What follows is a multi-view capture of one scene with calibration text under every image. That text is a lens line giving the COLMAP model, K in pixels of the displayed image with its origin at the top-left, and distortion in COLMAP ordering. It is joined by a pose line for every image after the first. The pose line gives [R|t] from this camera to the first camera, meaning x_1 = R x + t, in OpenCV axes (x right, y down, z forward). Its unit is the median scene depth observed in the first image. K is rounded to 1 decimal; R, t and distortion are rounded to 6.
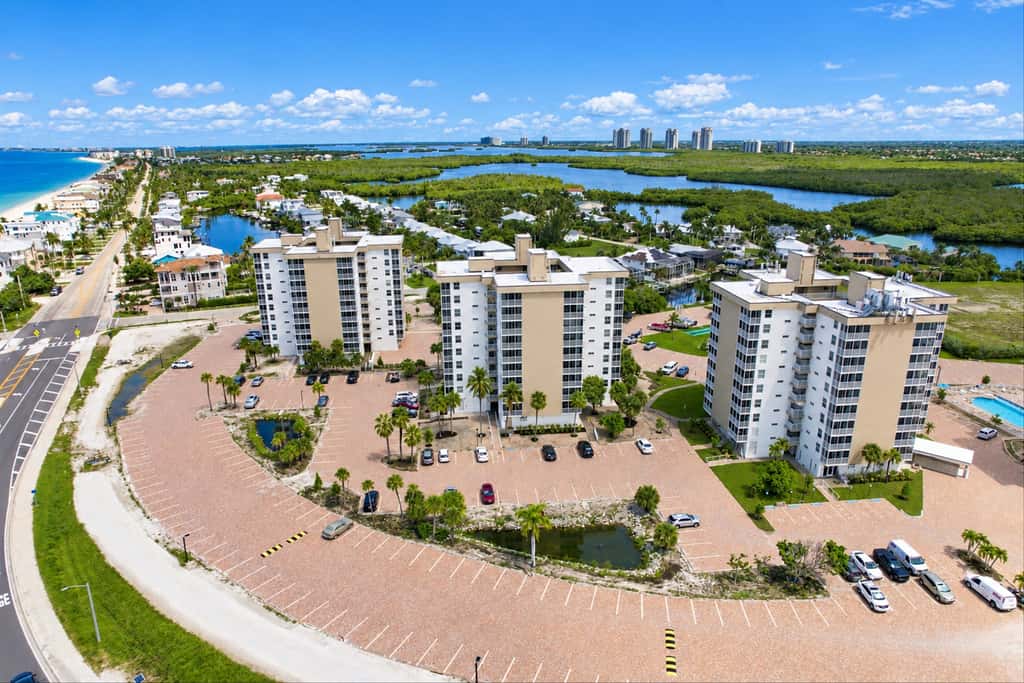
lens RADIAL K [[651.0, 0, 512.0], [0, 651.0, 341.5], [0, 0, 1]] dist [-0.071153, 0.060264]
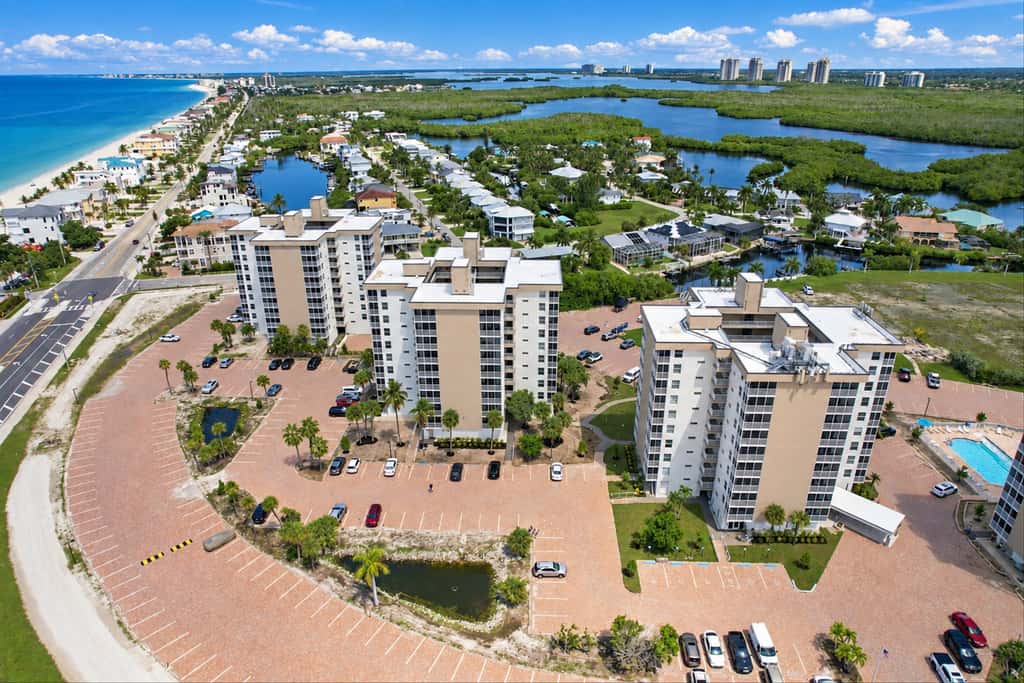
lens RADIAL K [[651.0, 0, 512.0], [0, 651.0, 341.5], [0, 0, 1]] dist [-0.071153, 0.060264]
pose [[0.989007, 0.060369, -0.134988, 0.201128], [-0.046336, 0.993415, 0.104788, -0.102501], [0.140425, -0.097382, 0.985291, 0.041332]]
